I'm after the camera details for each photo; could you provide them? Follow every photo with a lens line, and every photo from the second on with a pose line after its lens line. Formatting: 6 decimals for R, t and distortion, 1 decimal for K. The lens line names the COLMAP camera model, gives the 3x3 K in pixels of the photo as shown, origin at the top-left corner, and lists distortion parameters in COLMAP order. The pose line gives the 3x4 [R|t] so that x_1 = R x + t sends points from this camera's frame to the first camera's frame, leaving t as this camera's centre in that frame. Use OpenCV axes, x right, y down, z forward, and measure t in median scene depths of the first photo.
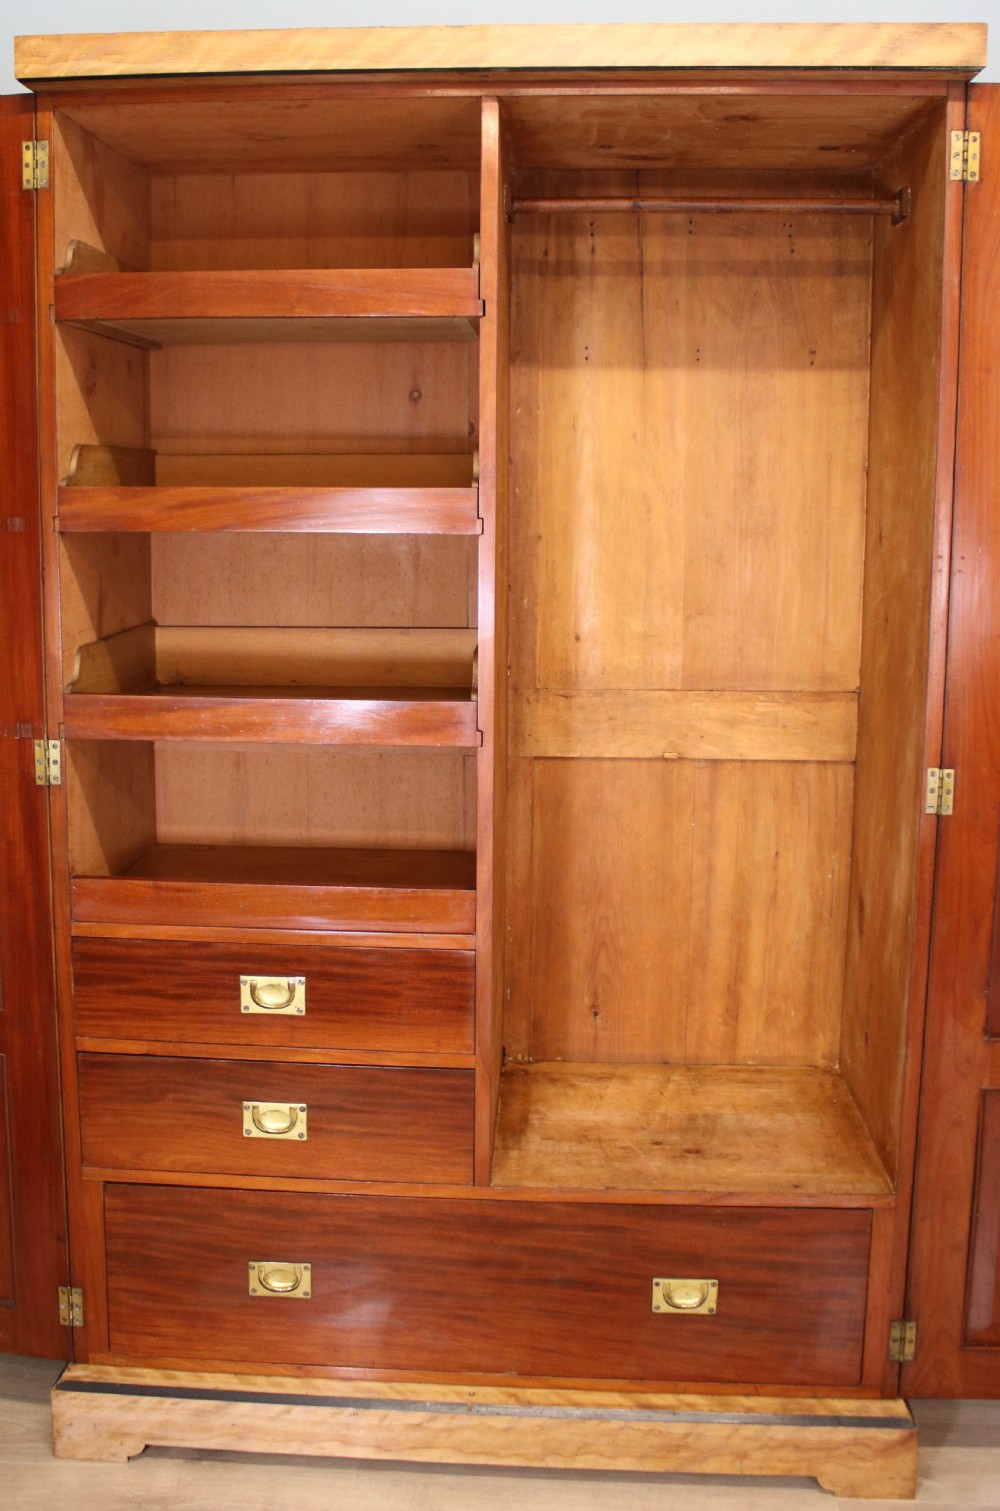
lens RADIAL K [[1553.2, 0, 465.4], [0, 1553.2, 707.0], [0, 0, 1]] dist [-0.104769, 0.000000]
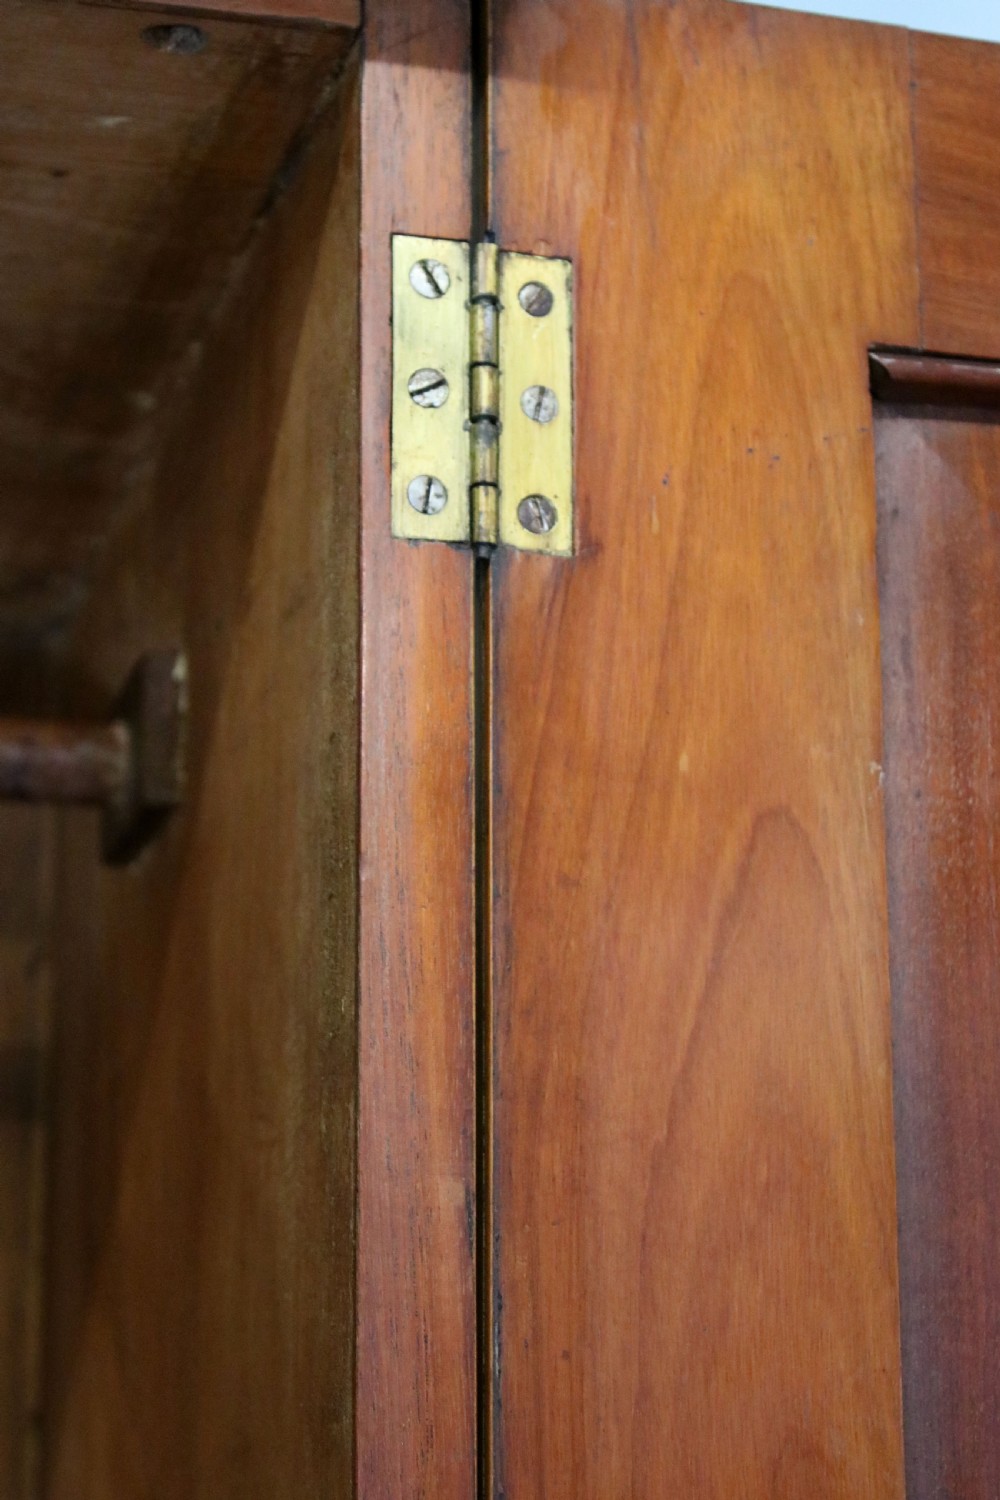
lens RADIAL K [[3252.7, 0, 500.2], [0, 3252.7, 745.1], [0, 0, 1]] dist [-0.001630, 0.000000]
pose [[0.948685, 0.059816, 0.310514, 0.205406], [0.054730, 0.936069, -0.347532, -0.191530], [-0.311450, 0.346693, 0.884761, 0.639007]]
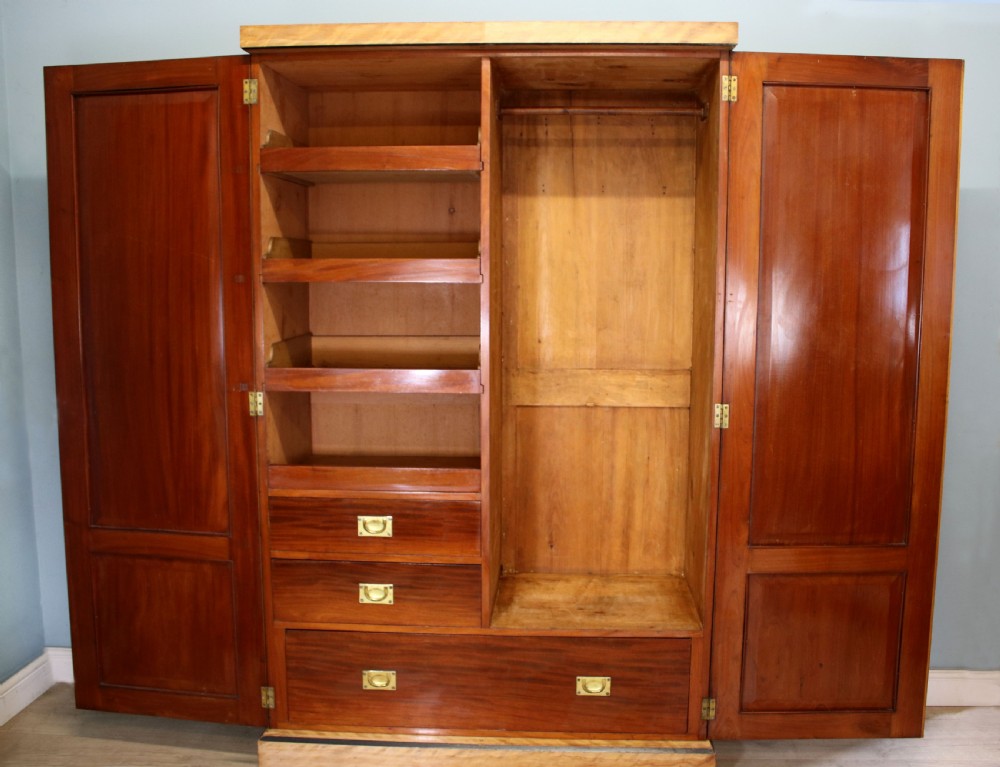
lens RADIAL K [[1020.2, 0, 534.3], [0, 1020.2, 411.3], [0, 0, 1]] dist [-0.115737, 0.000000]
pose [[0.999610, -0.003347, 0.027736, 0.036788], [0.003343, 0.999994, 0.000202, 0.045165], [-0.027737, -0.000109, 0.999615, -0.252475]]
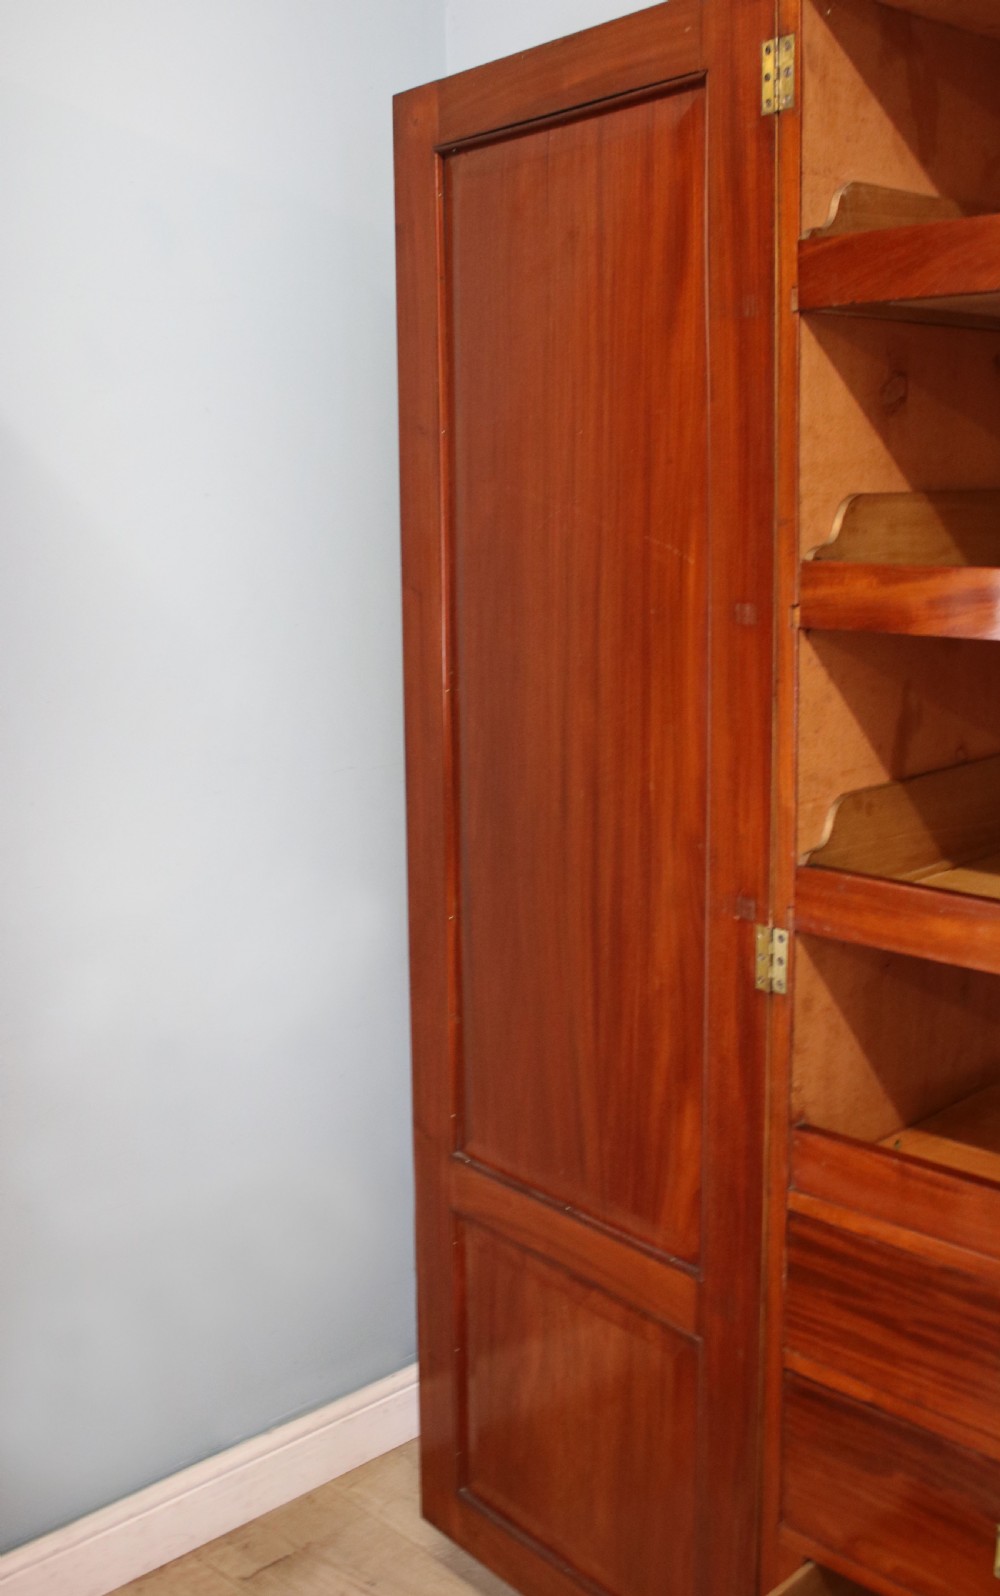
lens RADIAL K [[1720.7, 0, 444.5], [0, 1720.7, 796.6], [0, 0, 1]] dist [-0.080828, 0.000000]
pose [[0.726539, 0.104718, -0.679098, 0.133476], [-0.072363, 0.994484, 0.075933, -0.082457], [0.683304, -0.006027, 0.730109, 0.333367]]
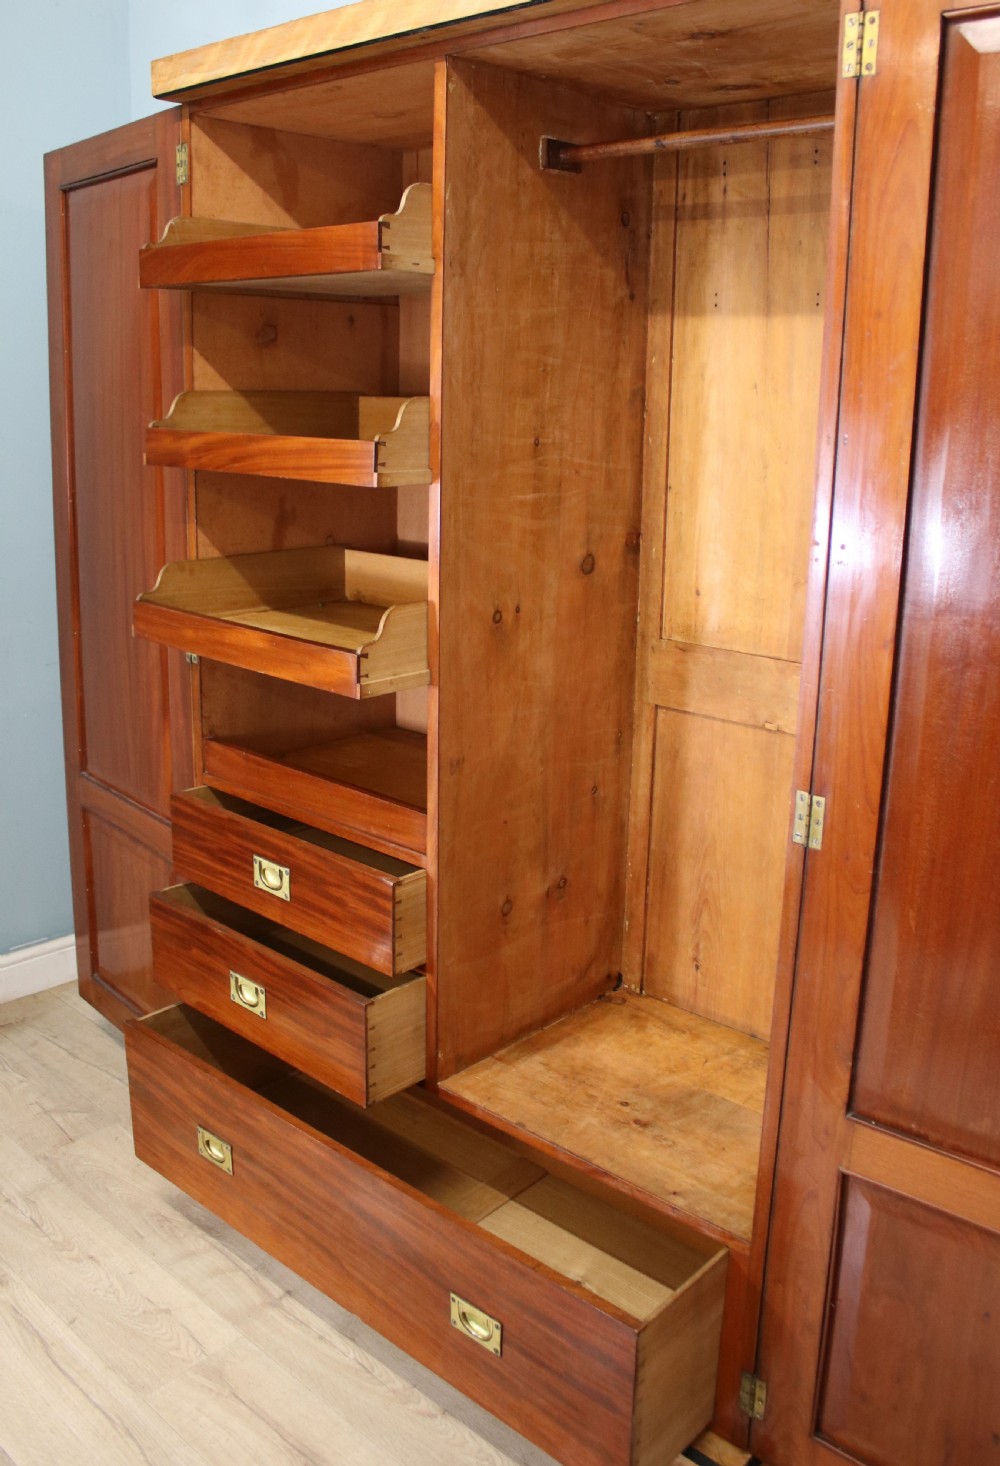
lens RADIAL K [[1321.0, 0, 482.7], [0, 1321.0, 694.9], [0, 0, 1]] dist [-0.146975, 0.121187]
pose [[0.768186, 0.157591, -0.620528, 0.574317], [-0.105982, 0.987161, 0.119502, -0.076016], [0.631393, -0.026035, 0.775026, 0.309419]]
